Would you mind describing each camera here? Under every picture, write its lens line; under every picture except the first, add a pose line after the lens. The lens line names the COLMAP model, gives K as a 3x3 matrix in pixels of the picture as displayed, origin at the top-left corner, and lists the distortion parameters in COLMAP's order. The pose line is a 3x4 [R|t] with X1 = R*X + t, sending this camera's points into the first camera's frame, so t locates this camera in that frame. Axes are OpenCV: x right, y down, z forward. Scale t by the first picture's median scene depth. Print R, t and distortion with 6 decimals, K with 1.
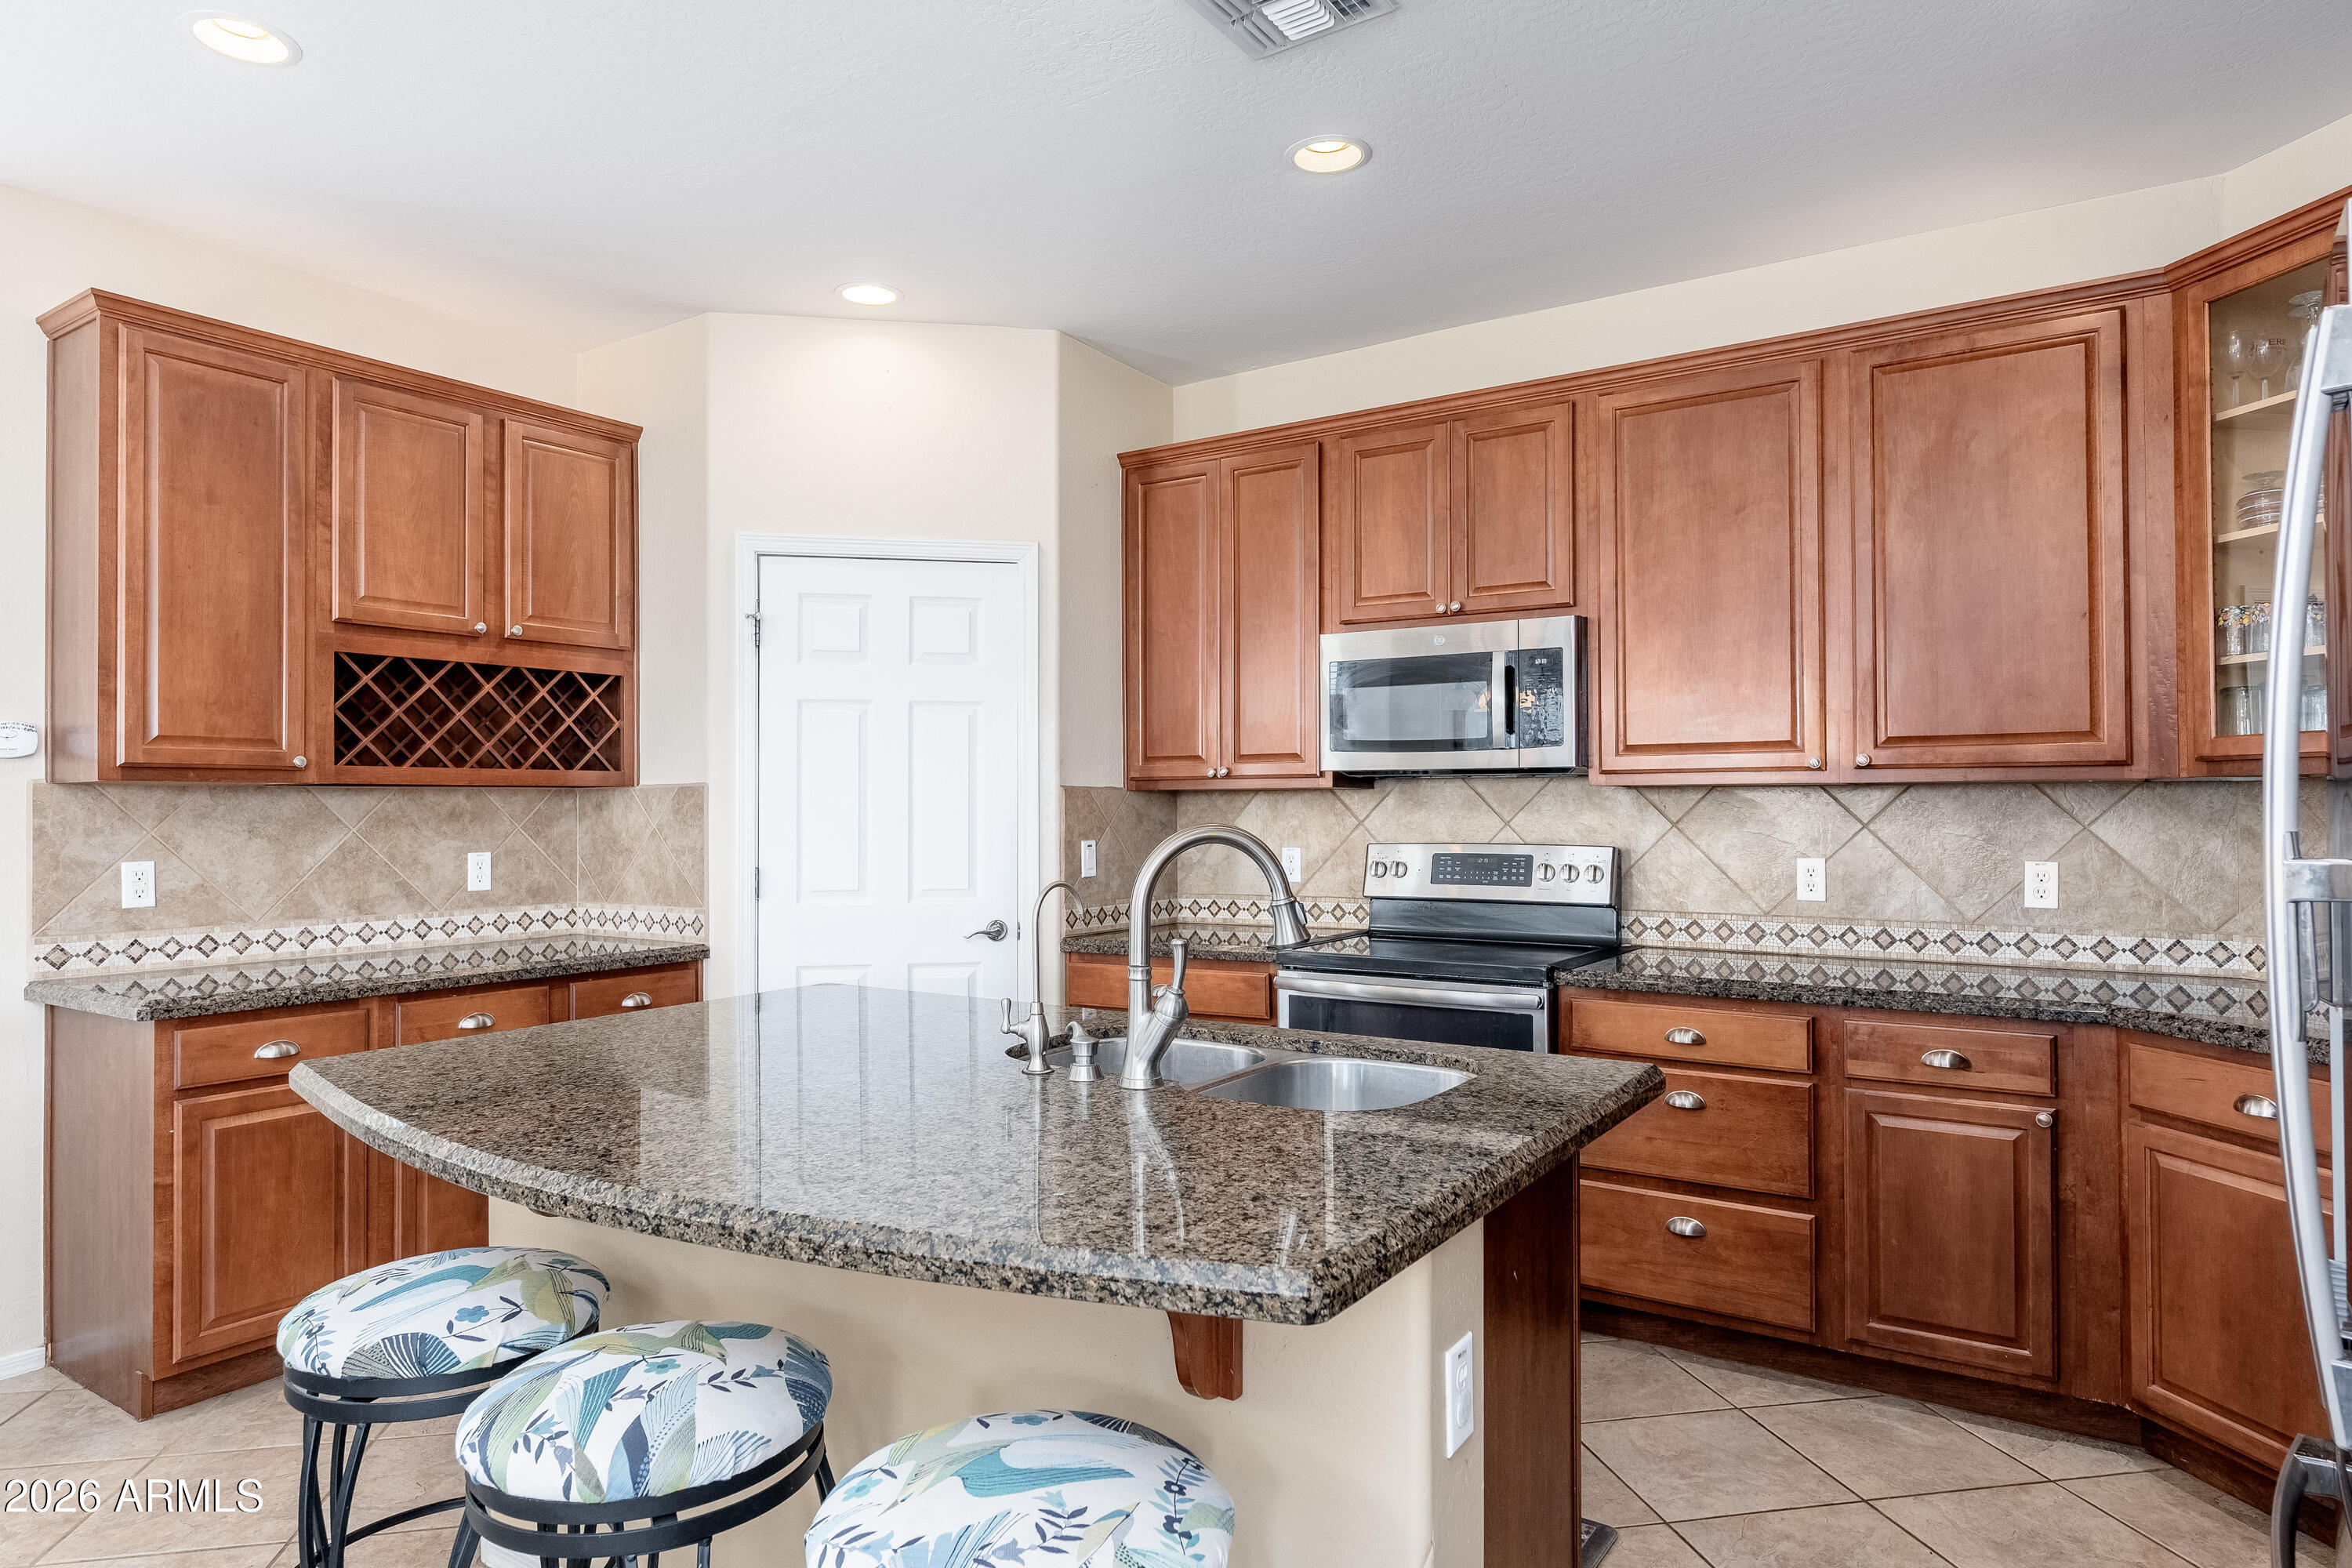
lens RADIAL K [[1398.4, 0, 1193.1], [0, 1398.4, 783.4], [0, 0, 1]] dist [-0.001188, 0.002261]
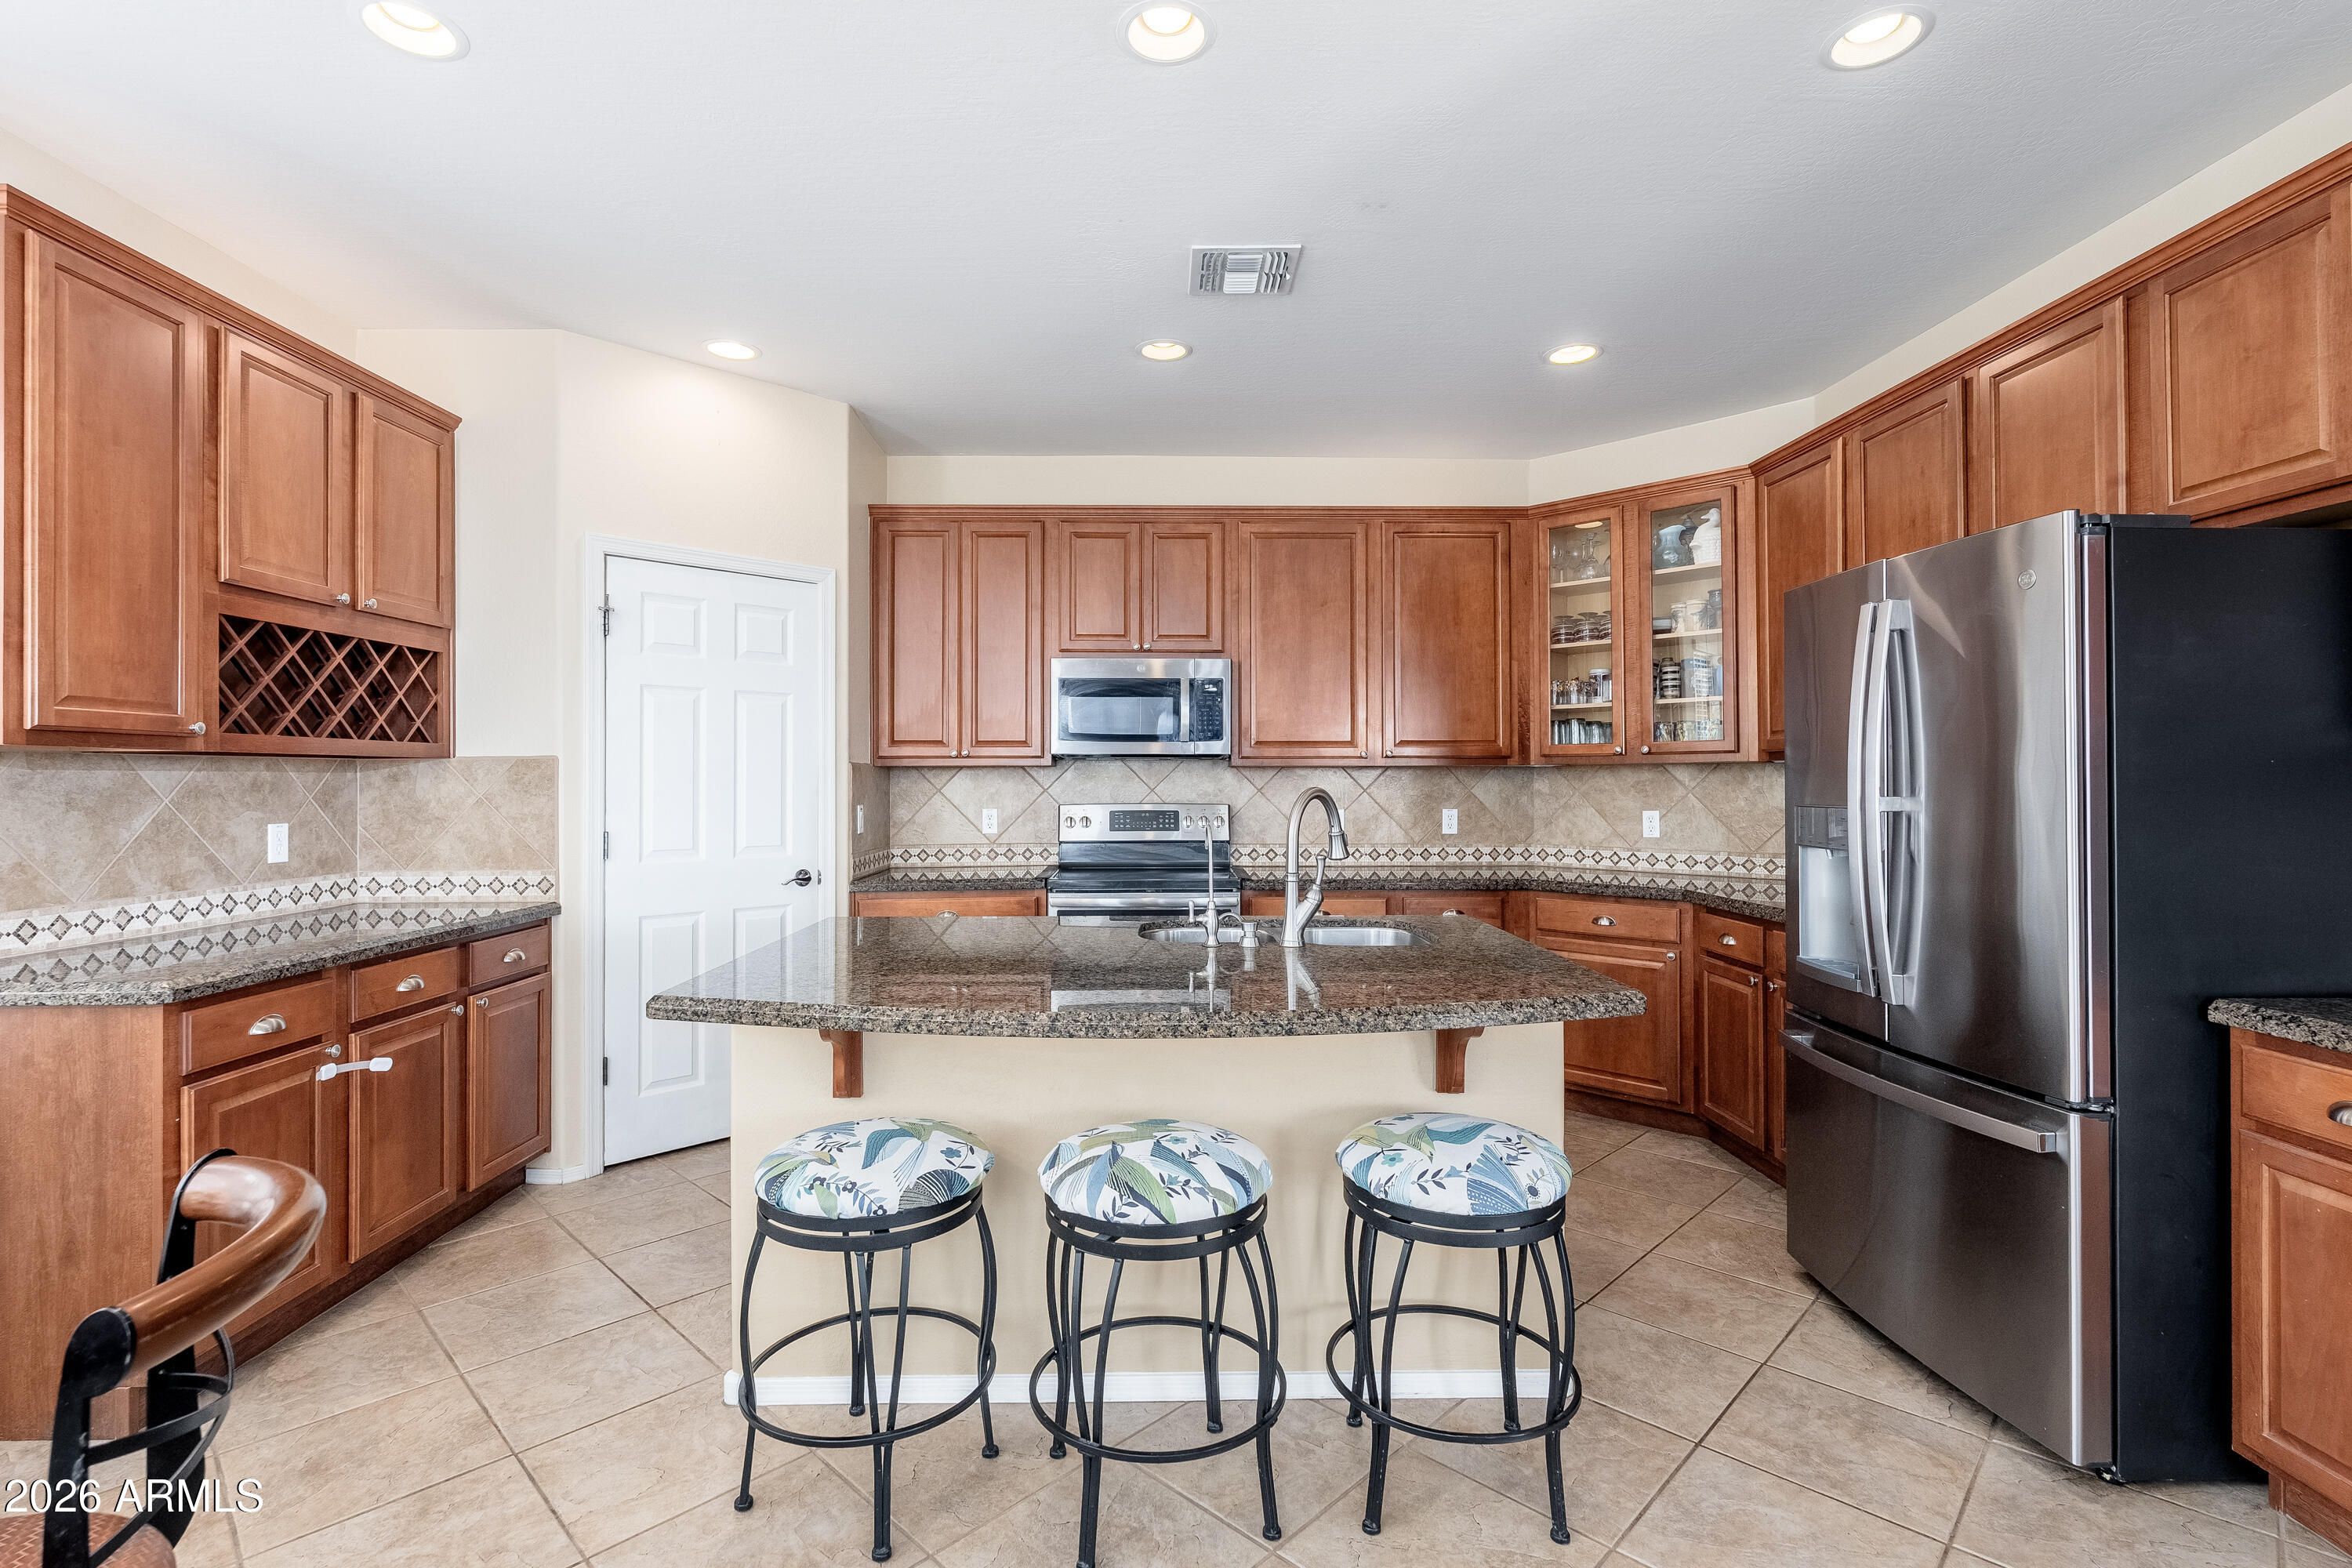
lens RADIAL K [[1105.8, 0, 1177.7], [0, 1105.8, 768.2], [0, 0, 1]] dist [-0.001006, 0.000948]
pose [[0.817156, 0.007952, 0.576362, -0.513835], [-0.010762, 0.999941, 0.001461, 0.003175], [-0.576316, -0.007396, 0.817193, 0.004775]]
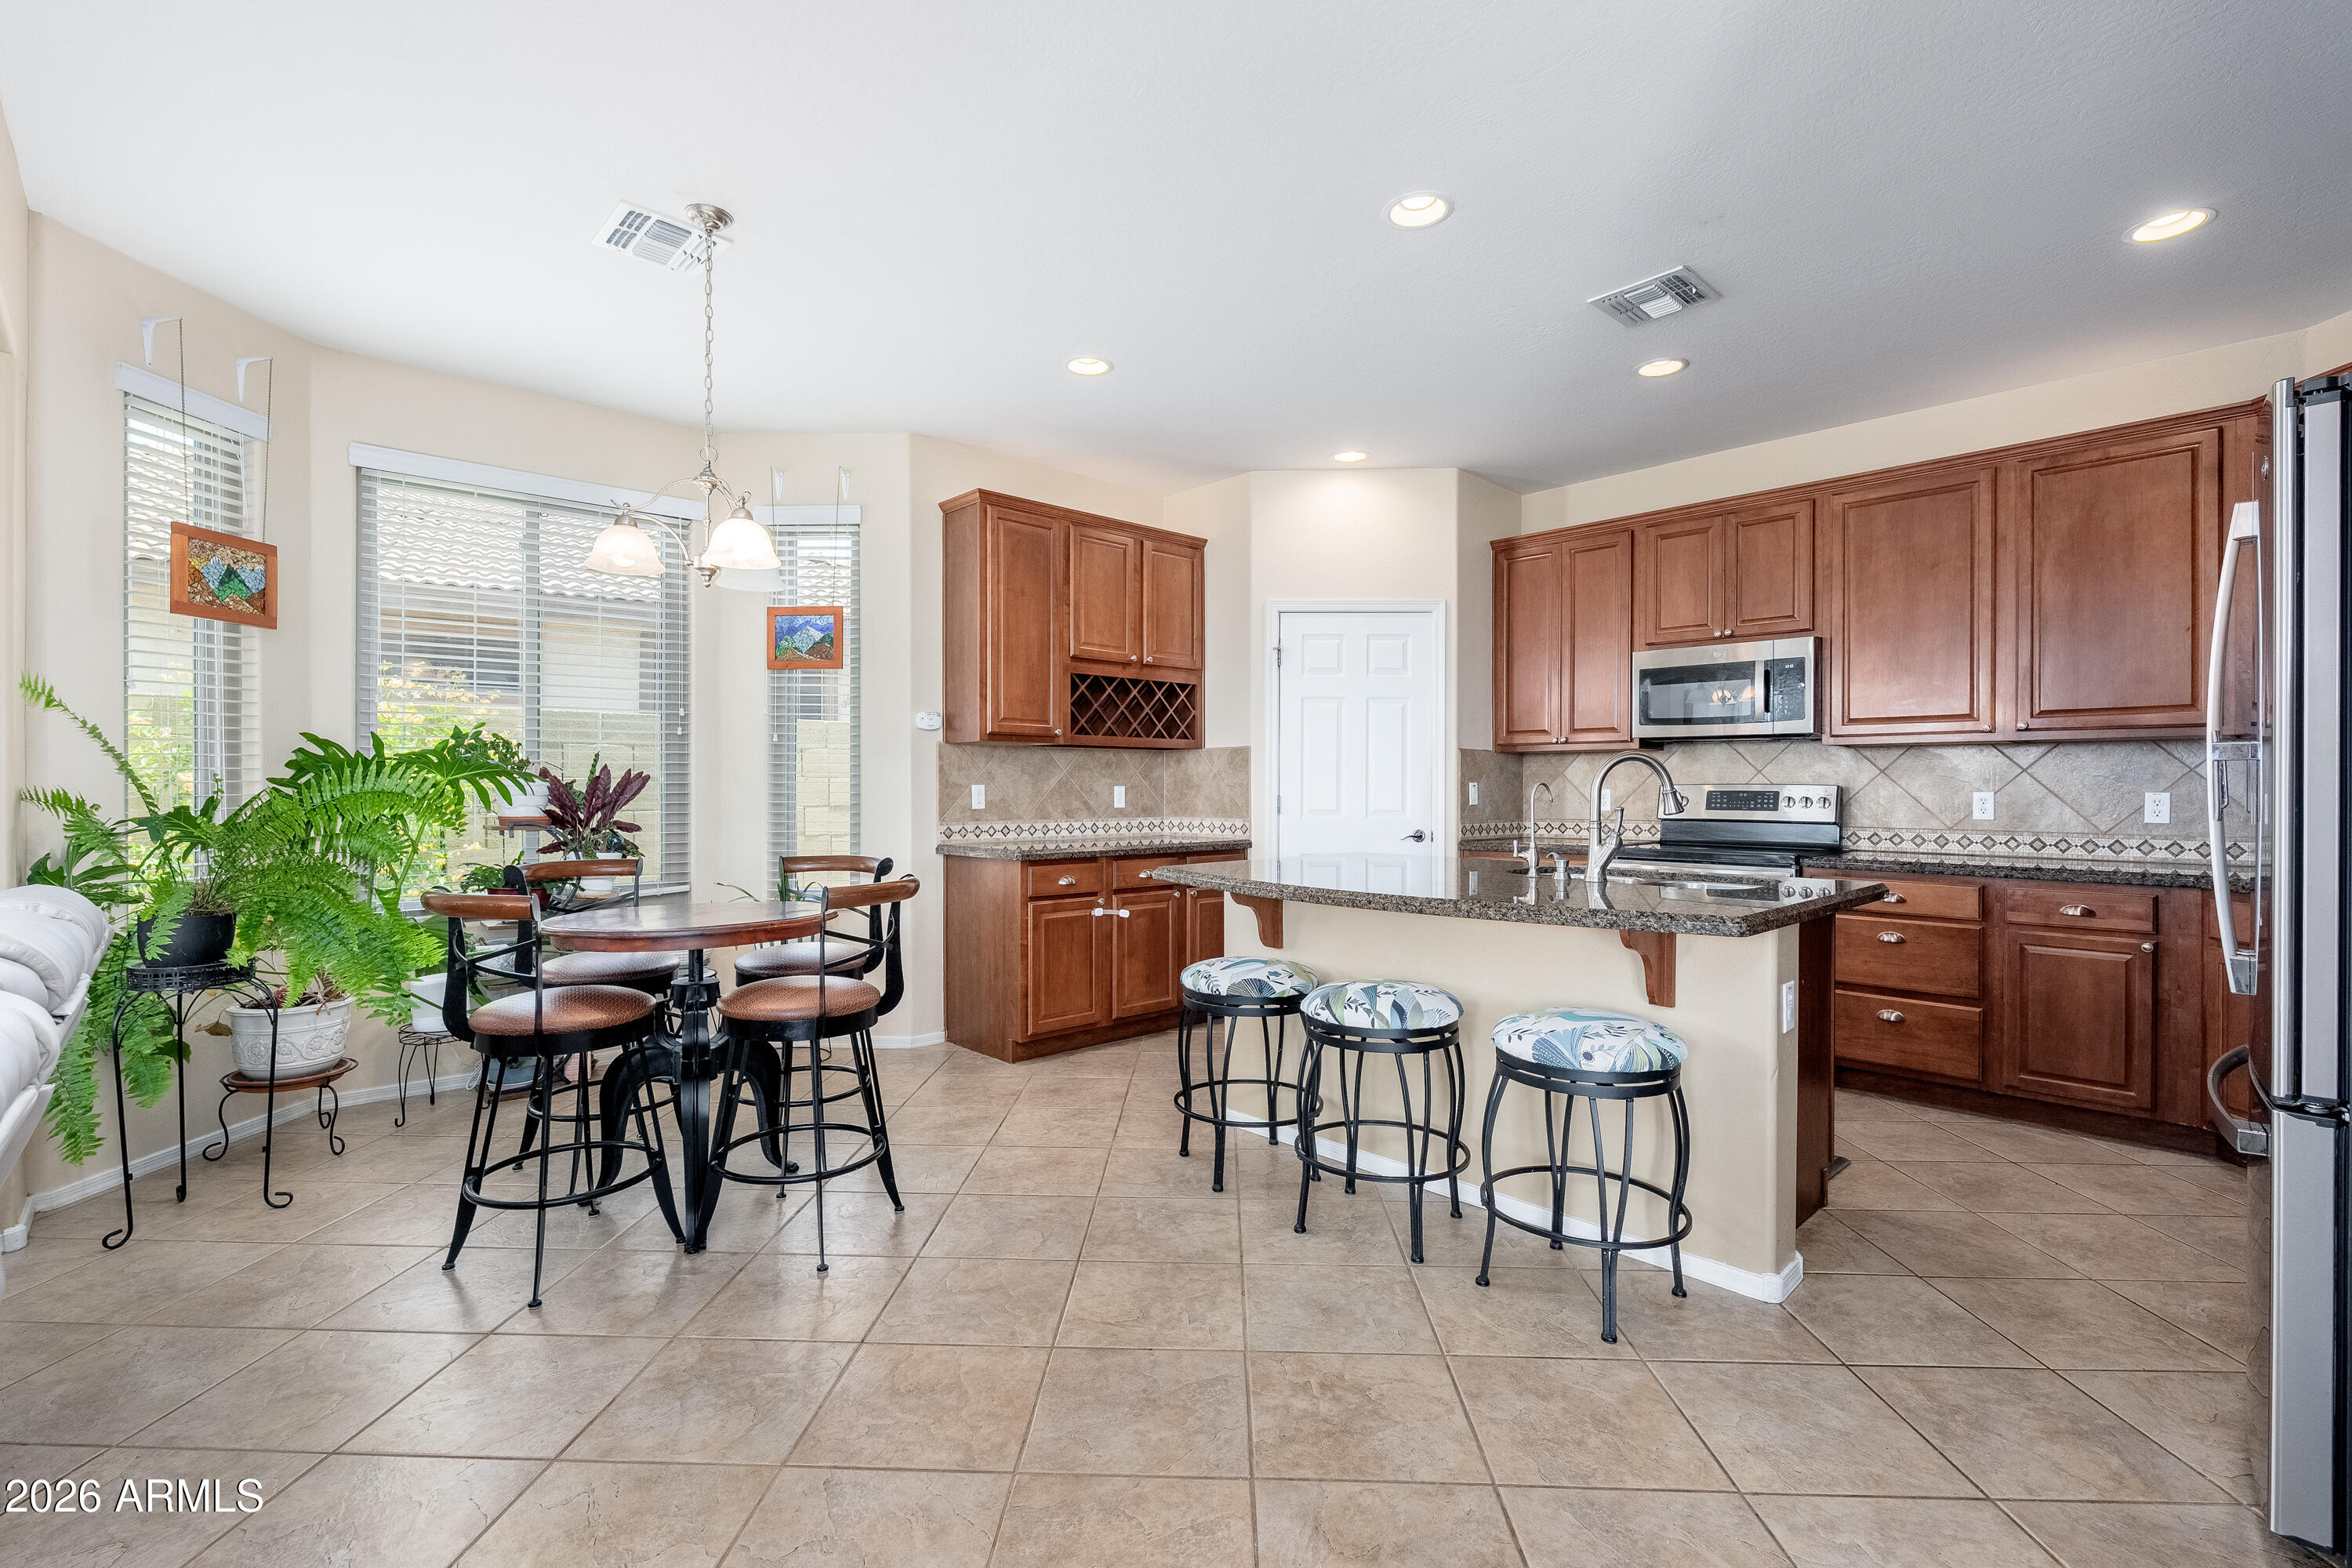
lens RADIAL K [[1081.3, 0, 1174.4], [0, 1081.3, 785.2], [0, 0, 1]] dist [0.000227, -0.000427]
pose [[0.973672, 0.006470, -0.227861, -0.154159], [-0.003343, 0.999895, 0.014105, 0.033456], [0.227928, -0.012972, 0.973591, -0.361824]]
